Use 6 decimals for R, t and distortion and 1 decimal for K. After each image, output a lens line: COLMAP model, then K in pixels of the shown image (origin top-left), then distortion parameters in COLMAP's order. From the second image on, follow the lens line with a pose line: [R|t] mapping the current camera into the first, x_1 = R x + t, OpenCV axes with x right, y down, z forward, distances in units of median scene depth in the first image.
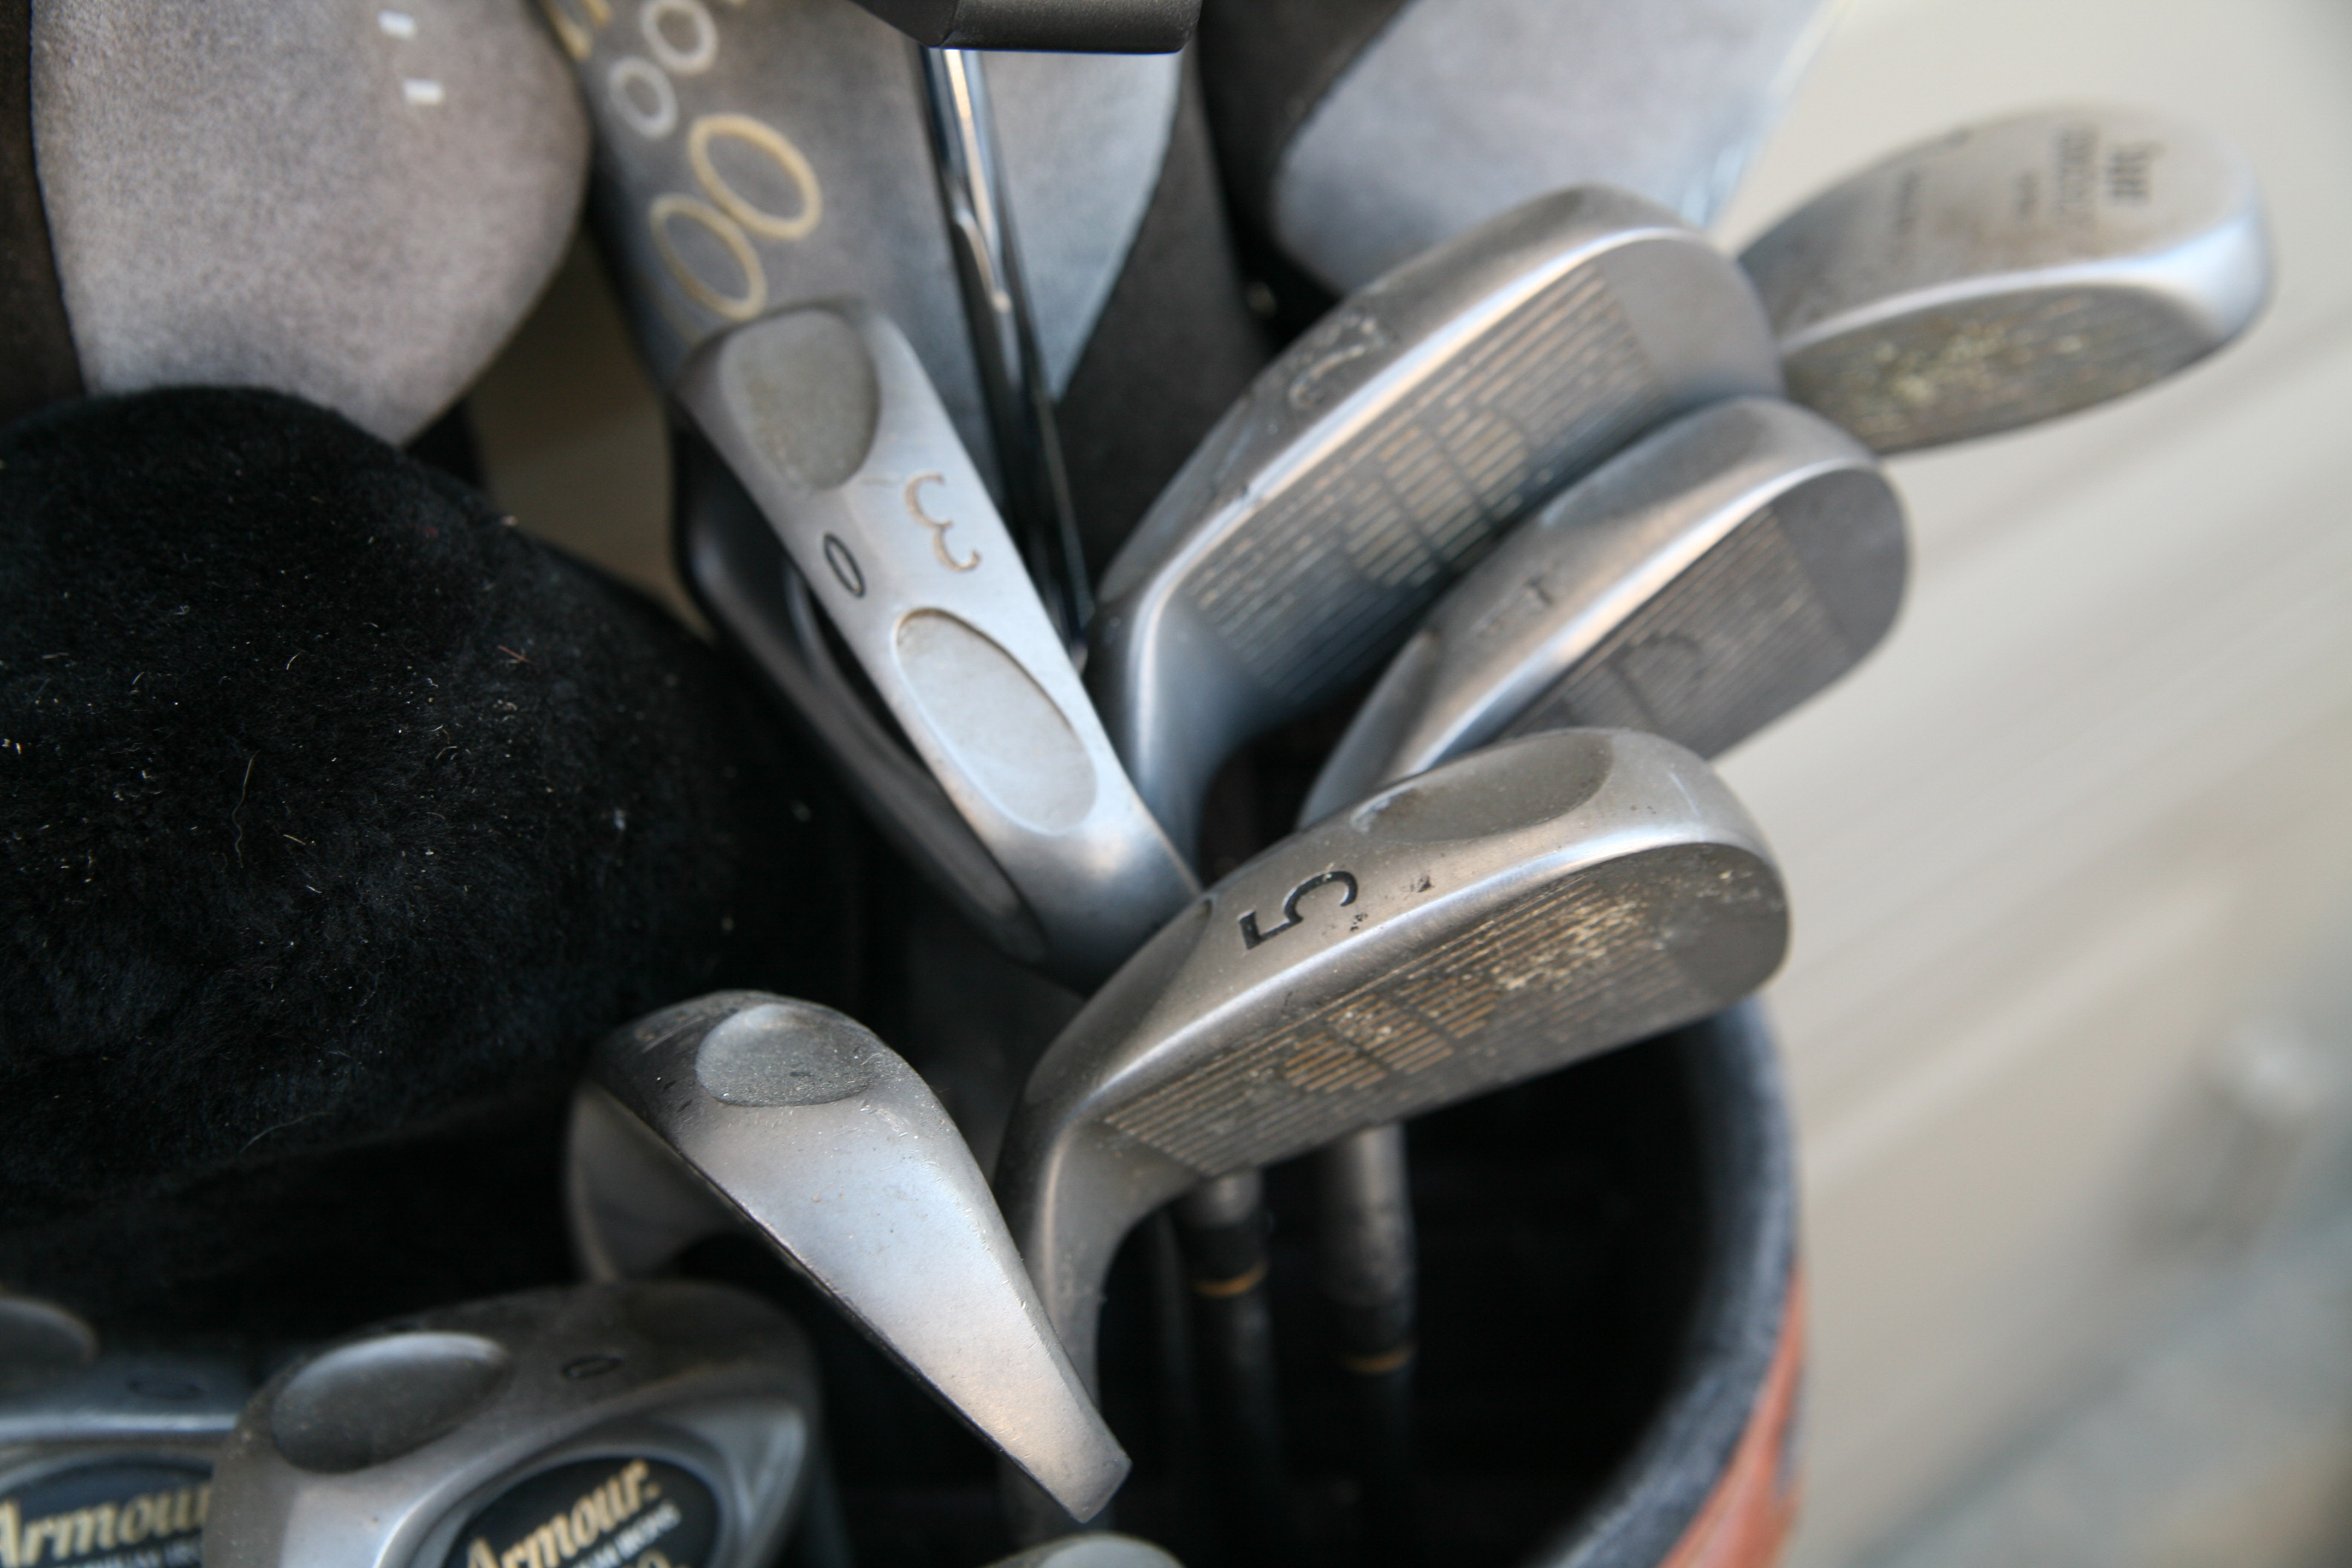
lens RADIAL K [[3069.3, 0, 1148.5], [0, 3069.3, 824.6], [0, 0, 1]] dist [-0.243693, 1.615763]
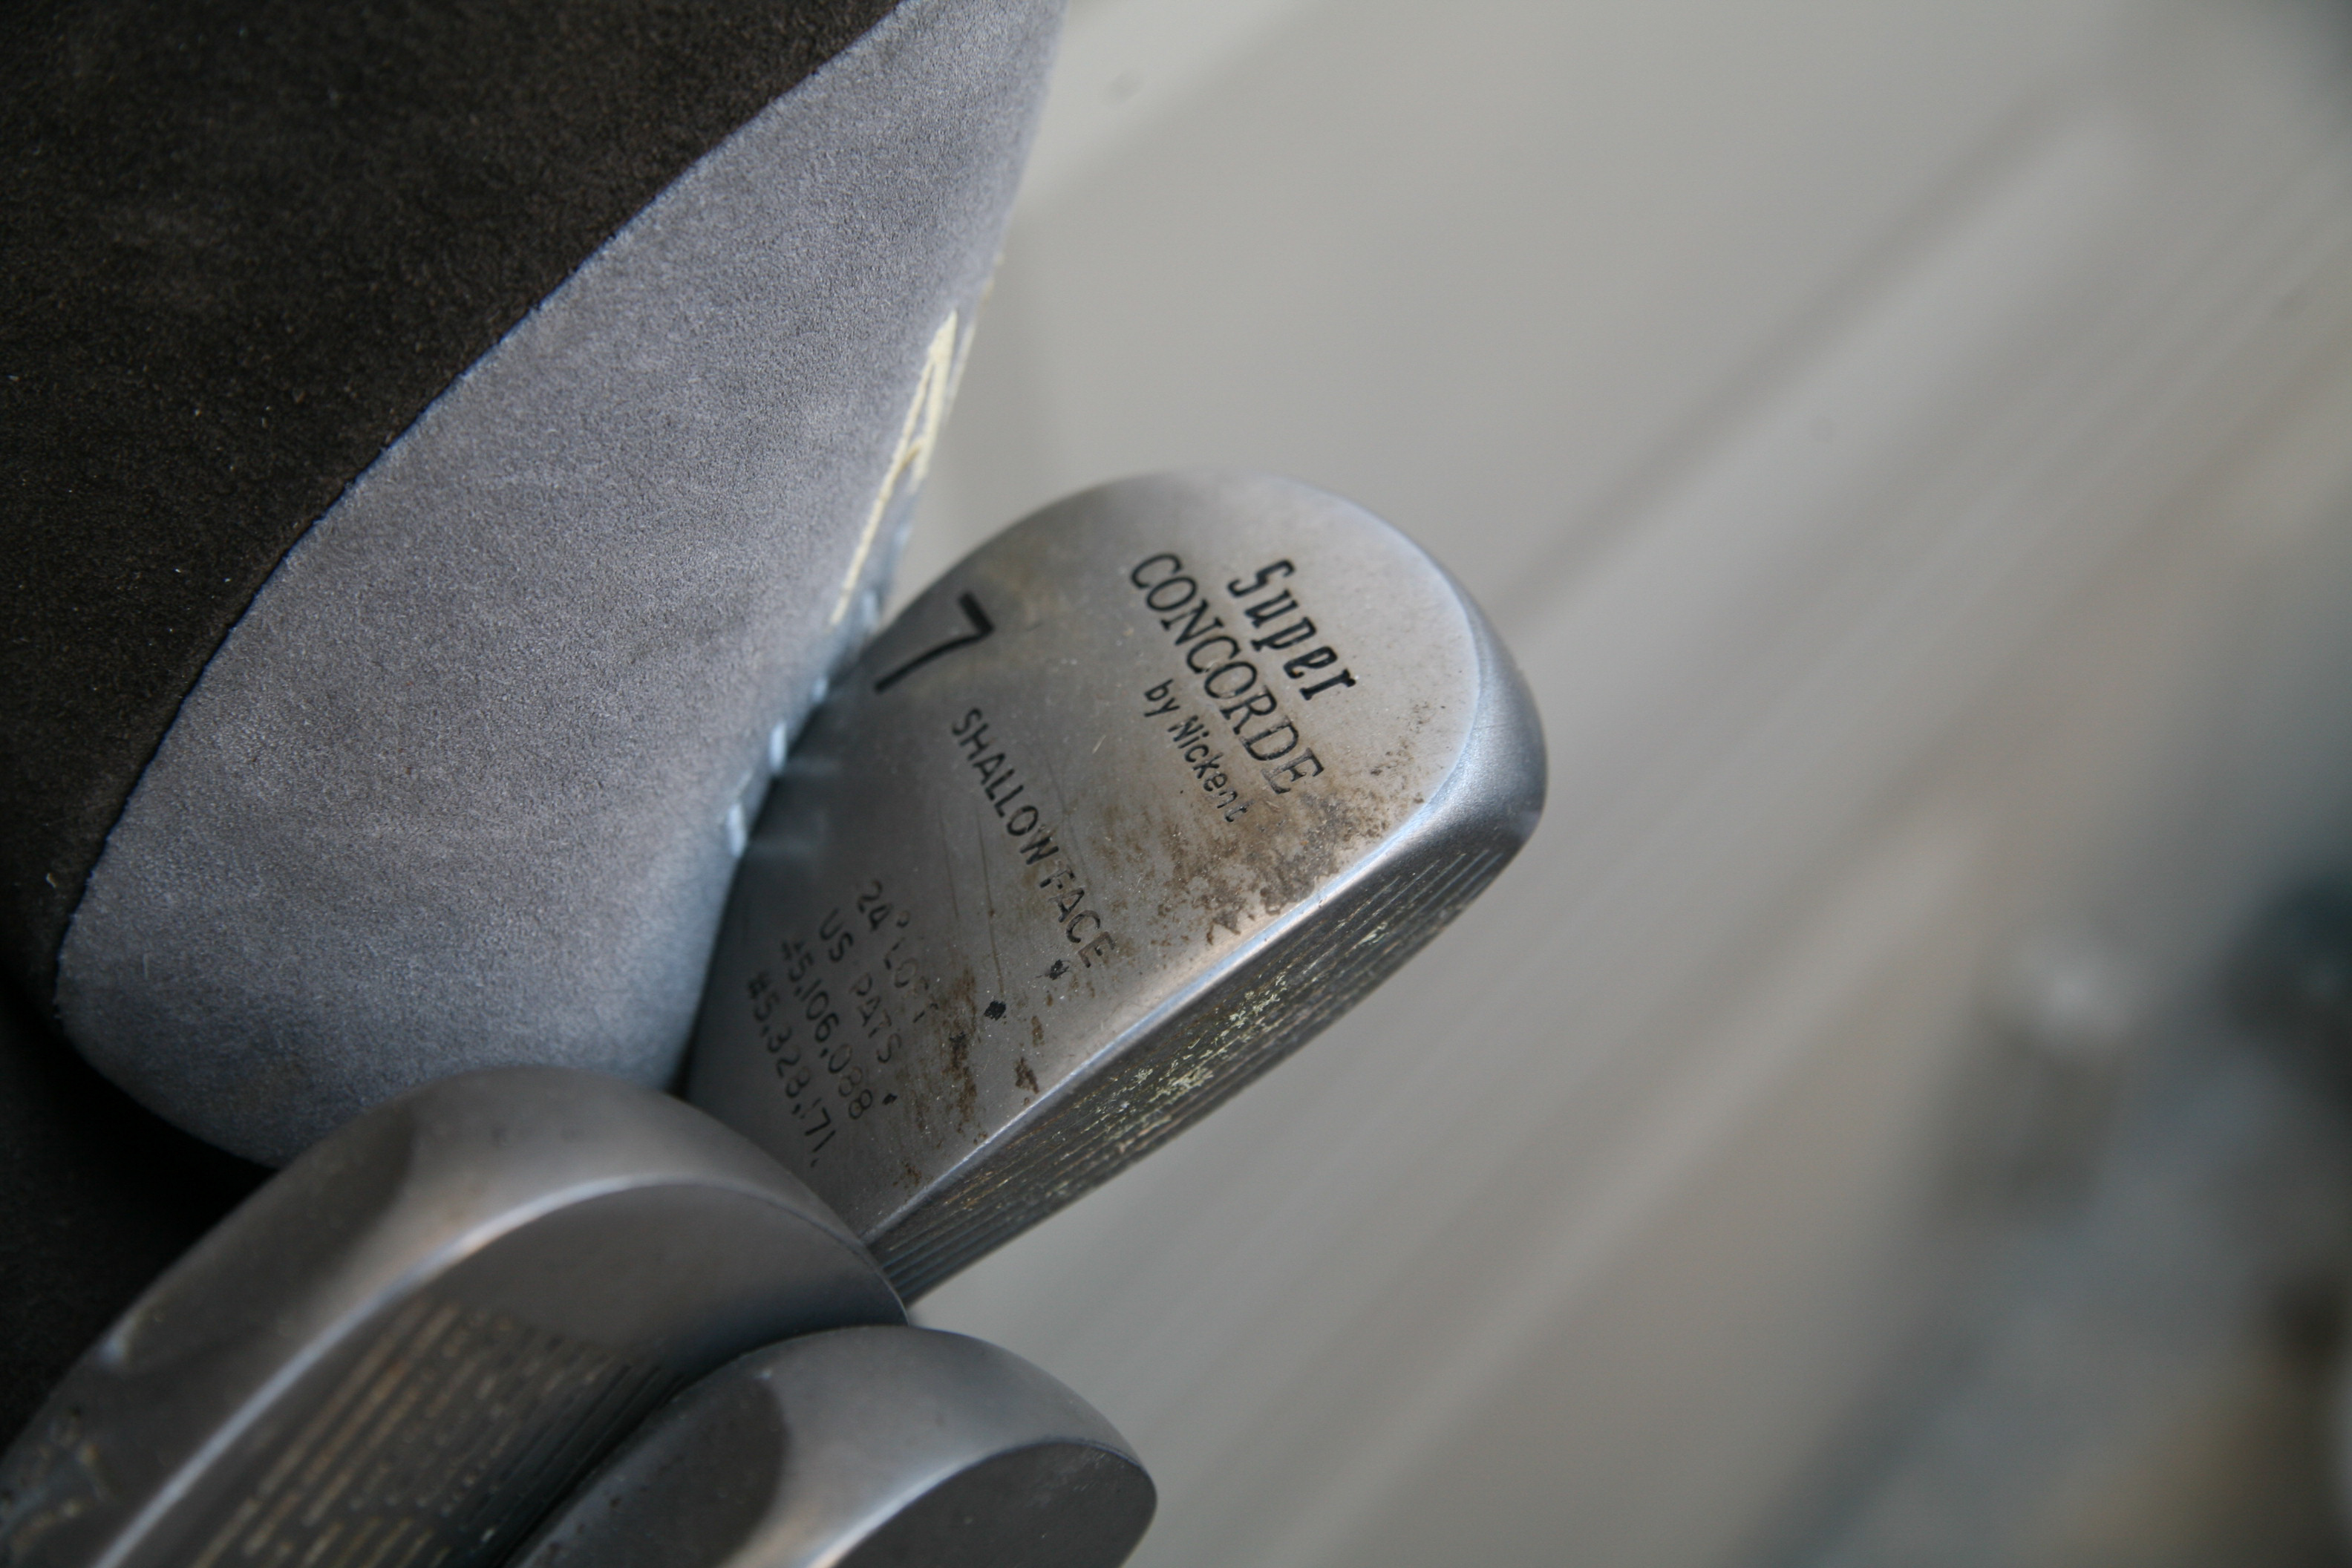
lens RADIAL K [[3562.1, 0, 1176.0], [0, 3562.1, 784.0], [0, 0, 1]] dist [0.120157, -0.662624]
pose [[0.975856, -0.198513, 0.091093, 0.232905], [0.195027, 0.979729, 0.045786, -0.271413], [-0.098335, -0.026915, 0.994789, 0.279787]]
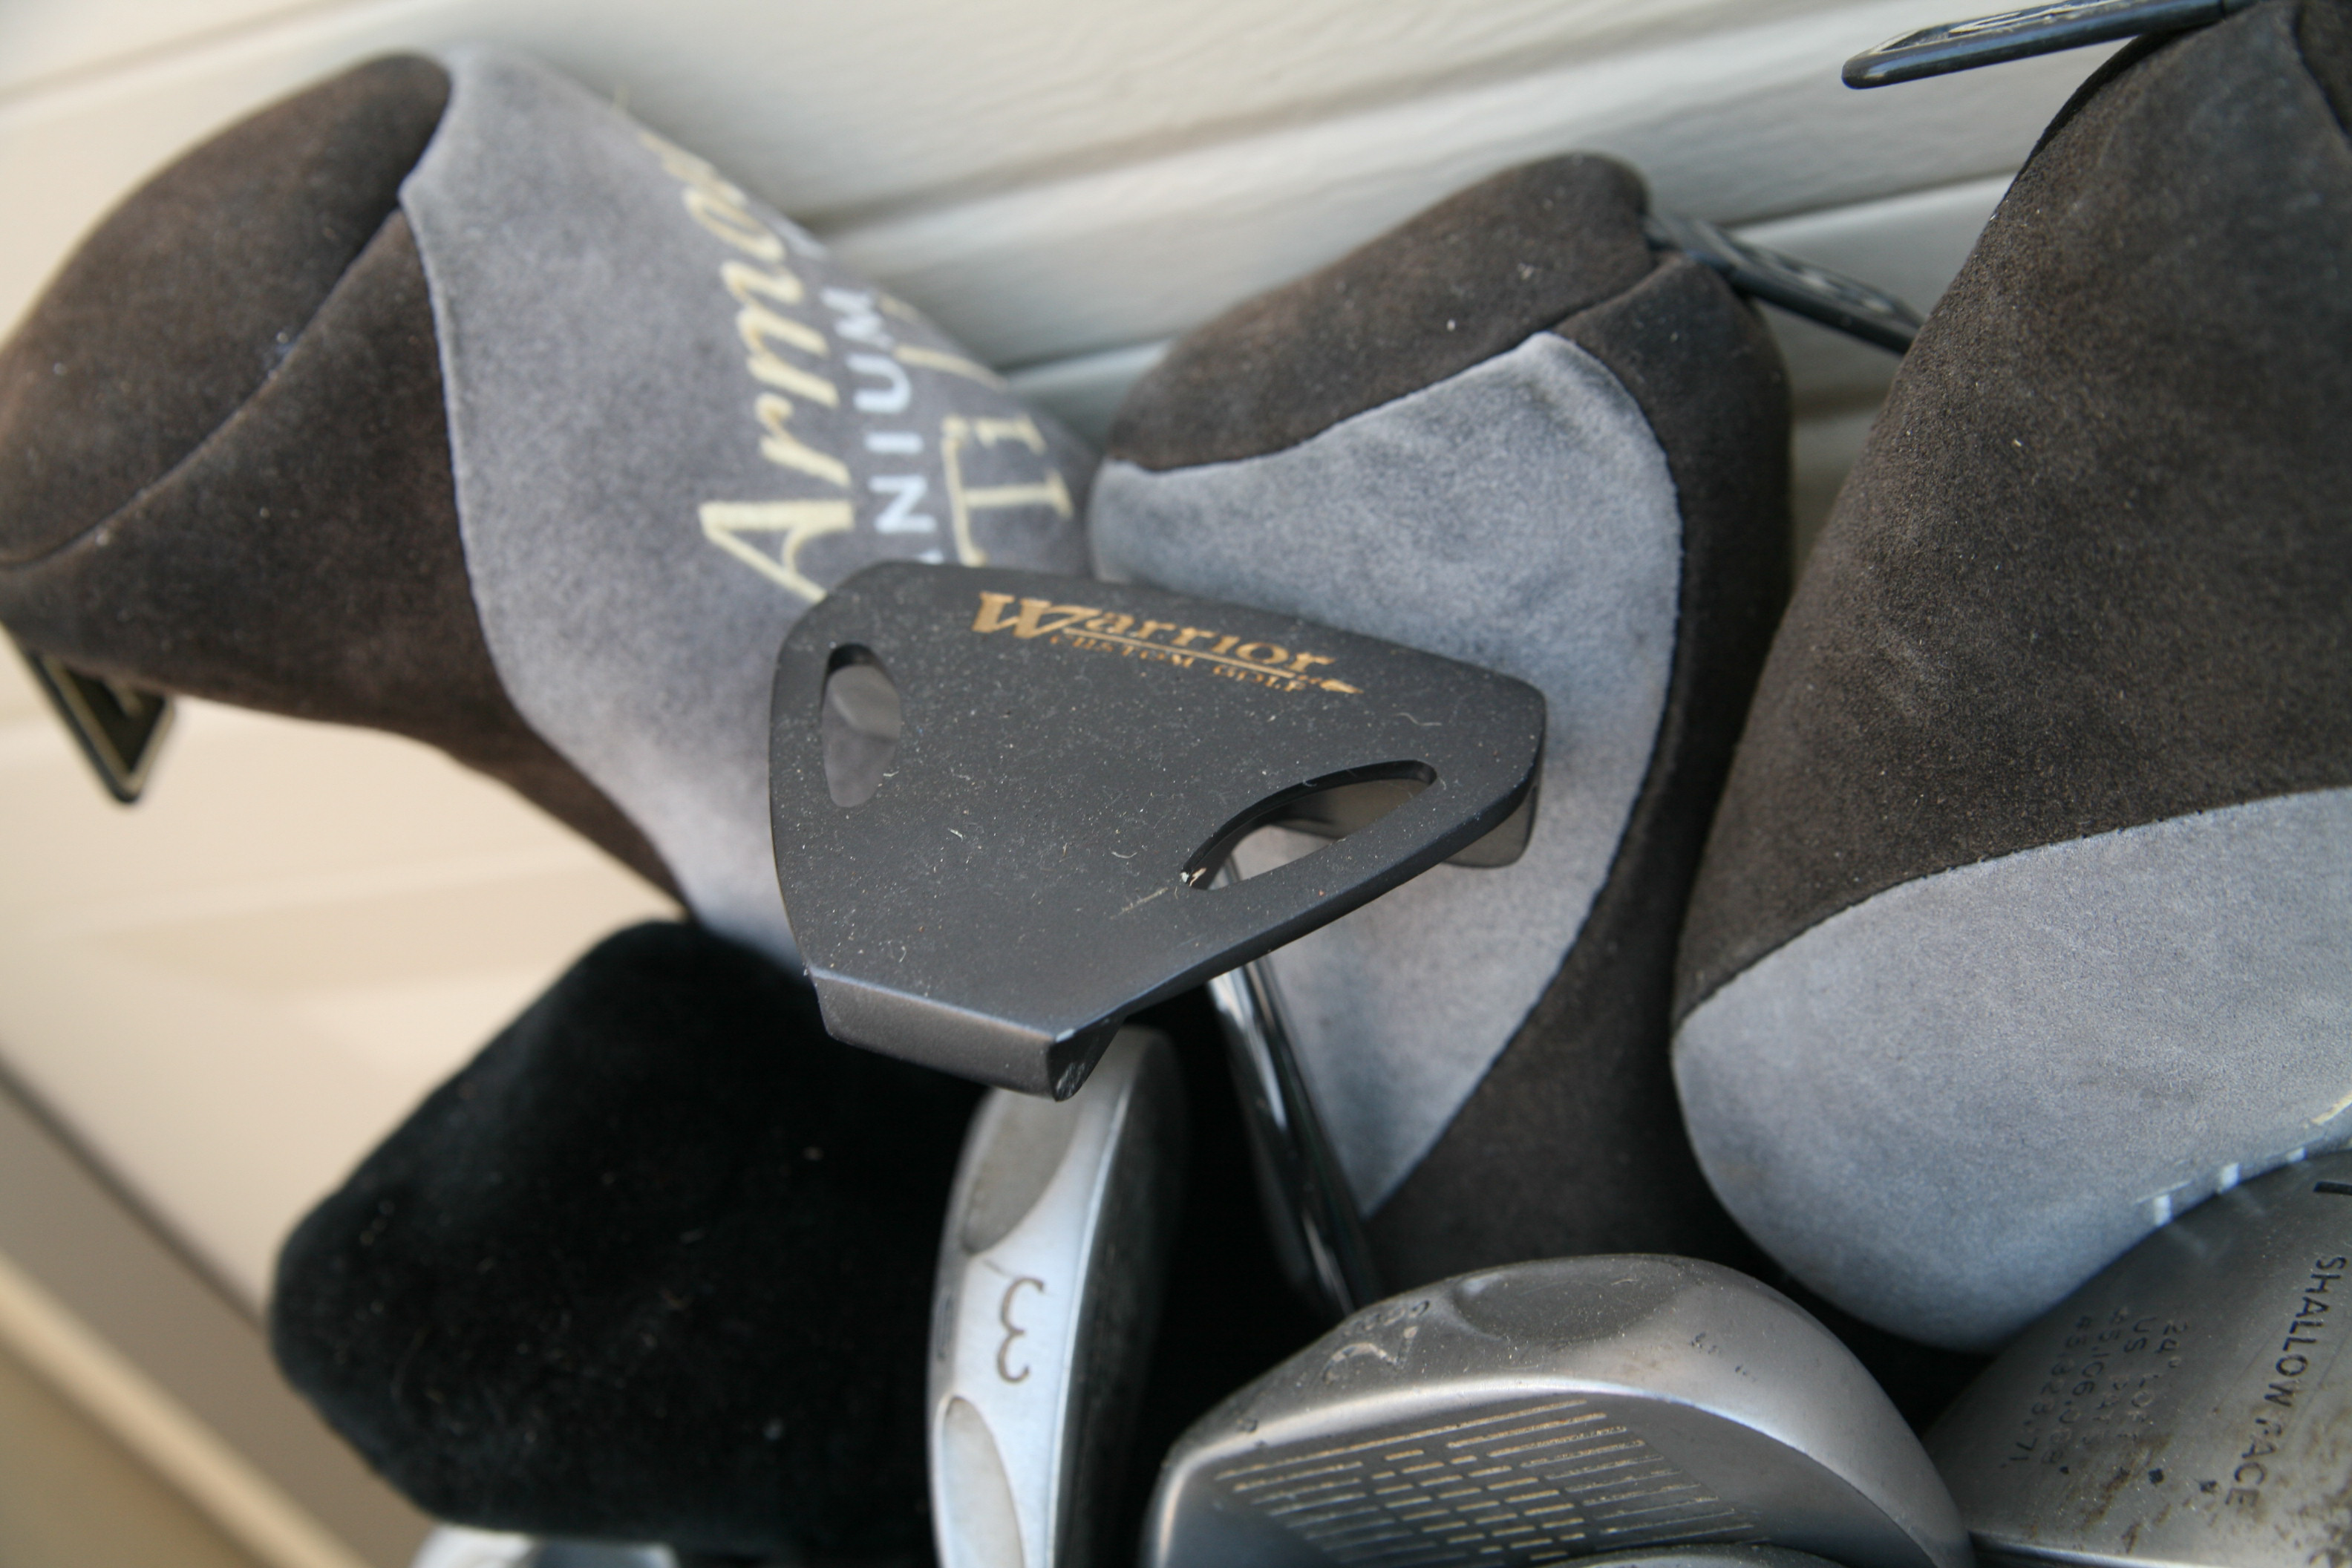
lens RADIAL K [[2472.3, 0, 1176.0], [0, 2472.3, 784.0], [0, 0, 1]] dist [-0.005594, 0.040072]
pose [[0.674114, 0.327536, -0.662035, 0.479939], [-0.237890, 0.944822, 0.225212, -0.480142], [0.699270, 0.005673, 0.714835, 0.381054]]
